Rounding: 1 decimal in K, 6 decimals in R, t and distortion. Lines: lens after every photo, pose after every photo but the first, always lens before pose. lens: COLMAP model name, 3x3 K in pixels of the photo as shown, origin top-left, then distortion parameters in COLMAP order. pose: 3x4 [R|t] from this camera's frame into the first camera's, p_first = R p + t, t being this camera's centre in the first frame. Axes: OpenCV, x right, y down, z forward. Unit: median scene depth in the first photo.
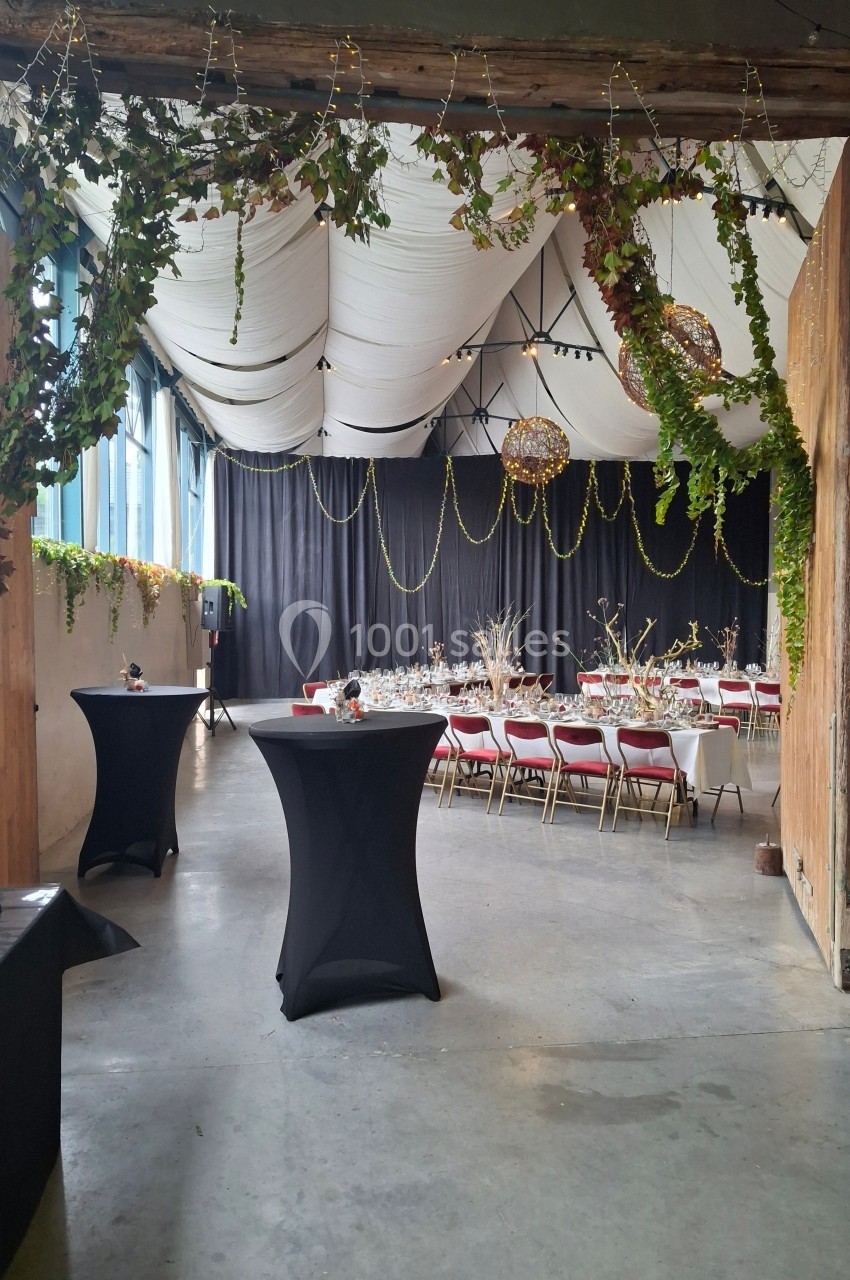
lens RADIAL K [[929.1, 0, 425.0], [0, 929.1, 640.0], [0, 0, 1]] dist [0.105536, -0.003682]
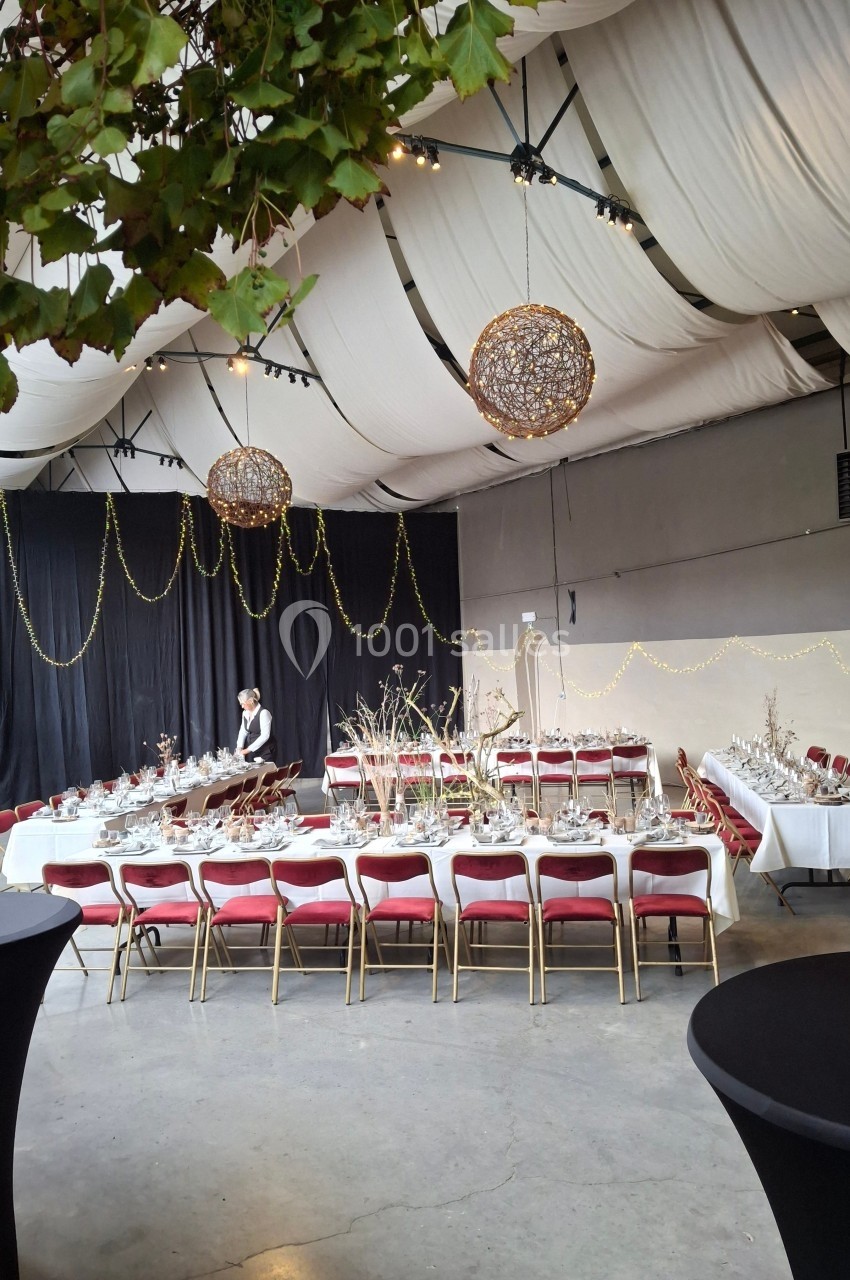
lens RADIAL K [[929.1, 0, 425.0], [0, 929.1, 640.0], [0, 0, 1]] dist [0.105536, -0.003682]
pose [[0.887989, -0.028140, 0.459002, -0.125709], [0.058434, 0.996940, -0.051928, -0.017855], [-0.456136, 0.072932, 0.886916, 0.213698]]
